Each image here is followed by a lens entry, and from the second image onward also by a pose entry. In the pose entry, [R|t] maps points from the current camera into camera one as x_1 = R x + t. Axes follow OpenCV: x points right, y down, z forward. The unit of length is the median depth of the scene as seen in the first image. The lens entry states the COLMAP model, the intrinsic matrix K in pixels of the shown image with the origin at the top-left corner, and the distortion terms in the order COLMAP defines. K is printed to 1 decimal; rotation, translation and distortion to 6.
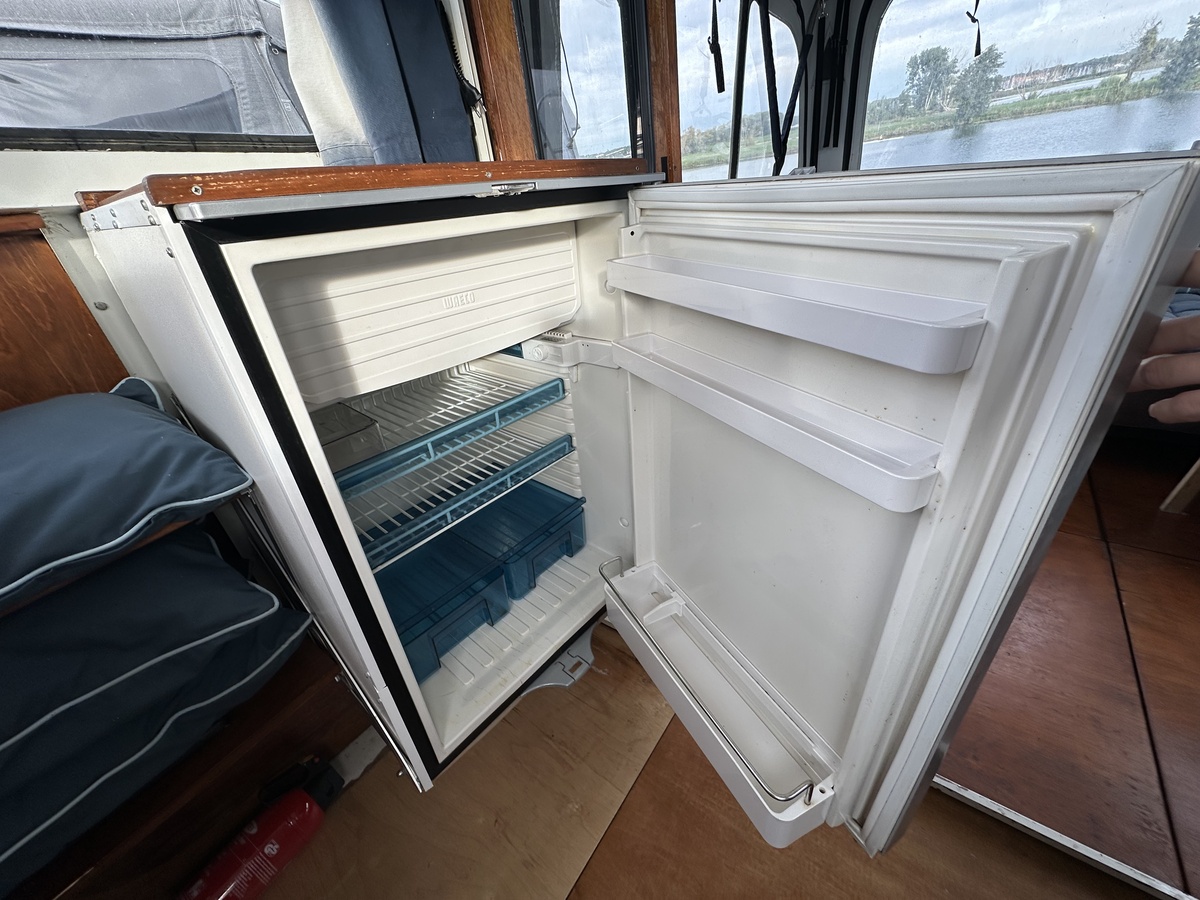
lens RADIAL K [[477.2, 0, 600.9], [0, 477.2, 450.0], [0, 0, 1]] dist [-0.003927, 0.000562]
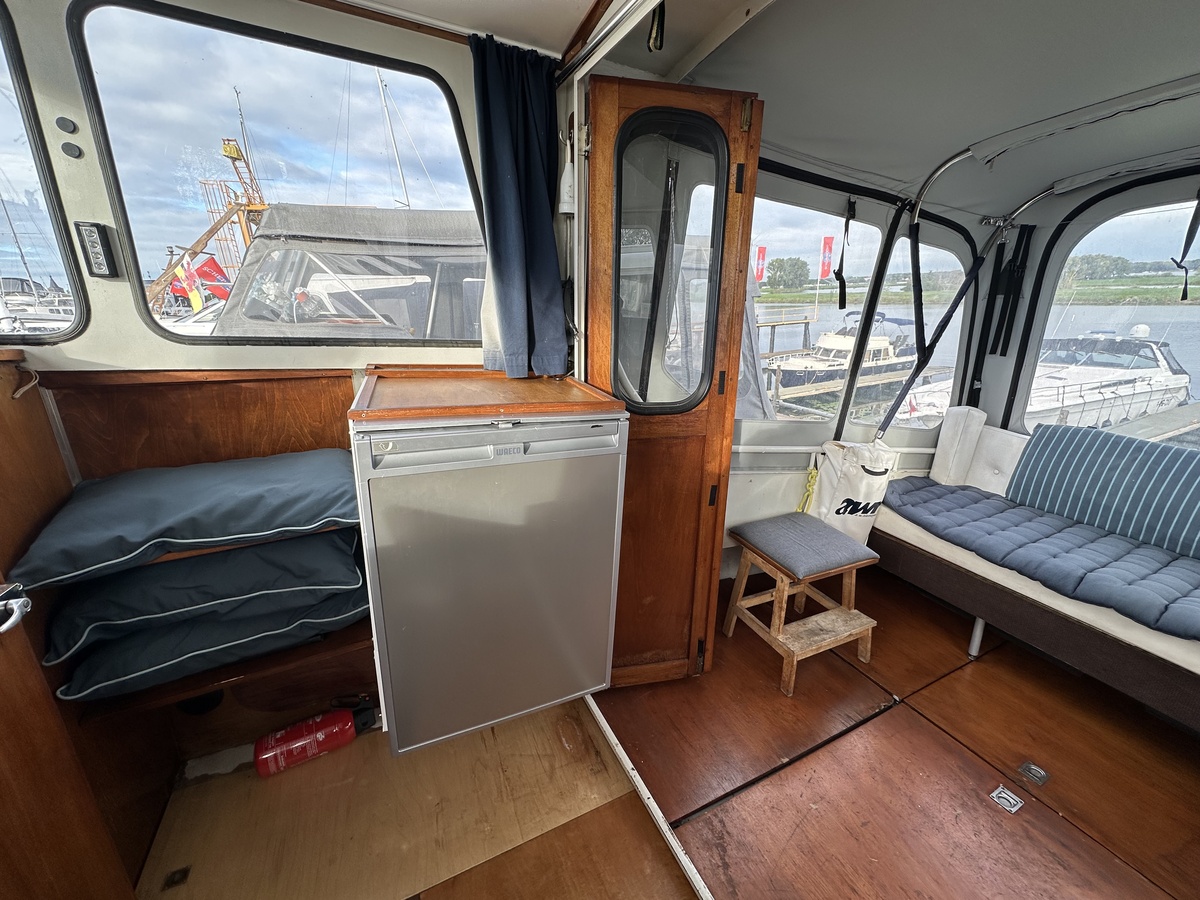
lens RADIAL K [[472.5, 0, 600.6], [0, 472.5, 449.1], [0, 0, 1]] dist [-0.001129, 0.000263]
pose [[0.876839, 0.259630, -0.404655, 0.331375], [-0.328298, 0.938216, -0.109416, -0.122559], [0.351246, 0.228788, 0.907900, -0.204066]]
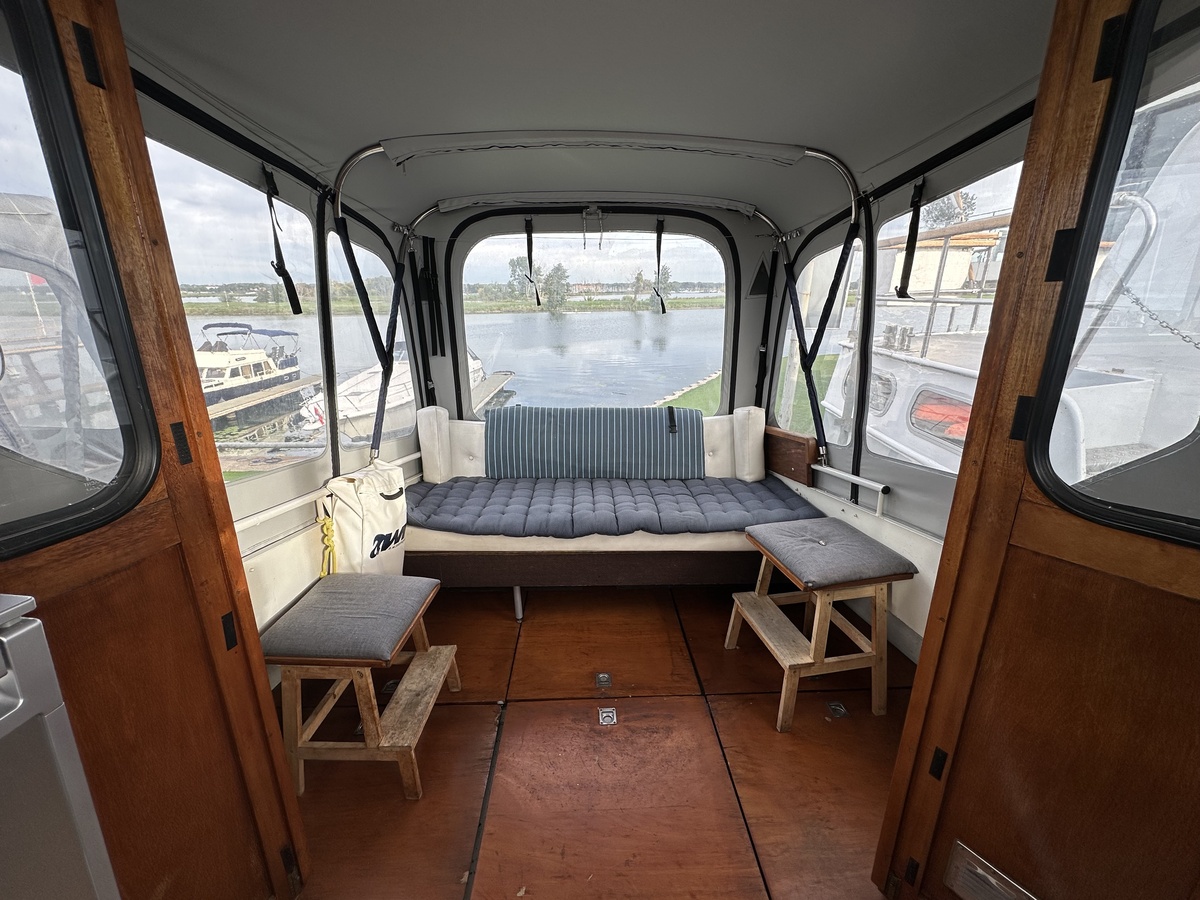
lens RADIAL K [[477.2, 0, 600.9], [0, 477.2, 450.0], [0, 0, 1]] dist [-0.003927, 0.000562]
pose [[0.782810, -0.049620, 0.620279, 0.146942], [0.217711, 0.955654, -0.198309, -0.225874], [-0.582933, 0.290280, 0.758898, 0.060597]]
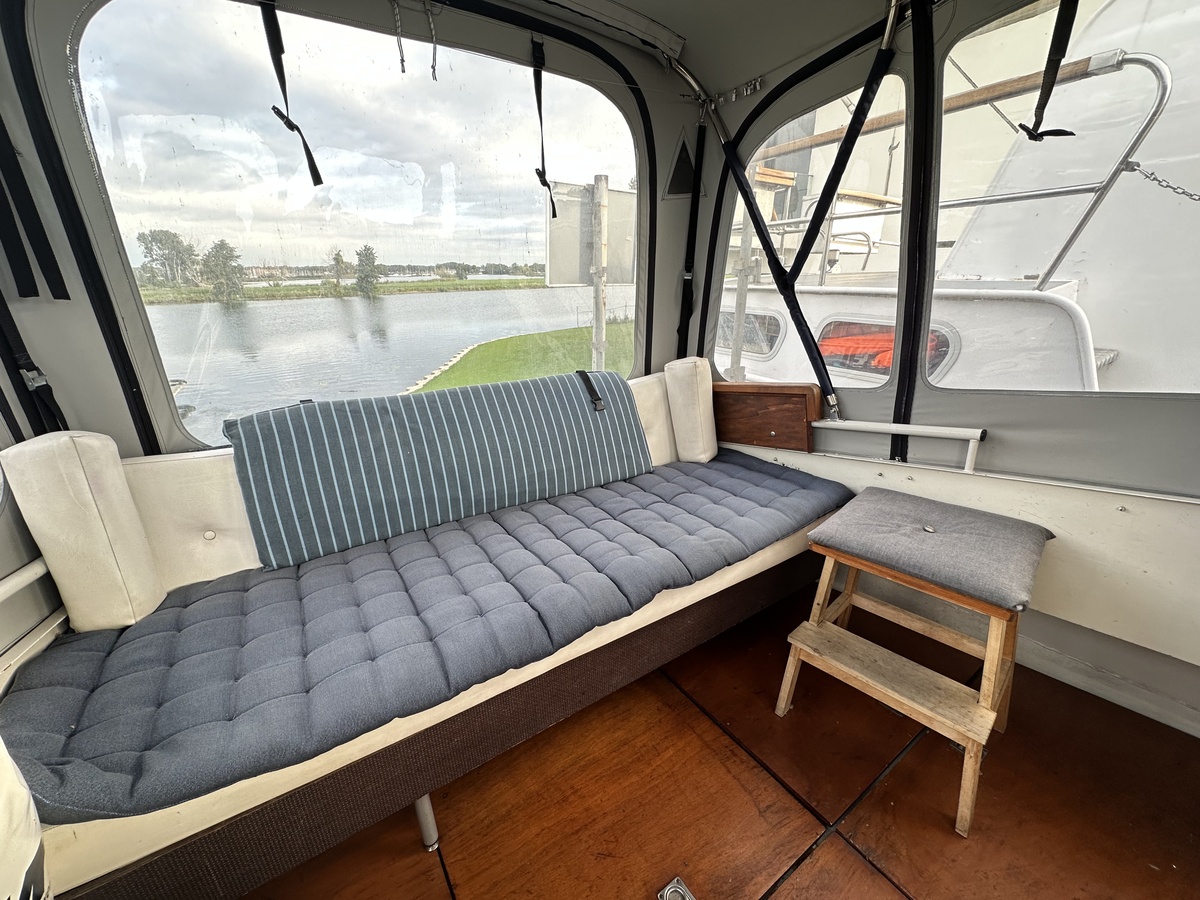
lens RADIAL K [[477.2, 0, 600.9], [0, 477.2, 450.0], [0, 0, 1]] dist [-0.003927, 0.000562]
pose [[0.351331, -0.183510, 0.918091, 0.405015], [0.447365, 0.894320, 0.007563, -0.498368], [-0.822454, 0.408064, 0.396298, 0.807127]]
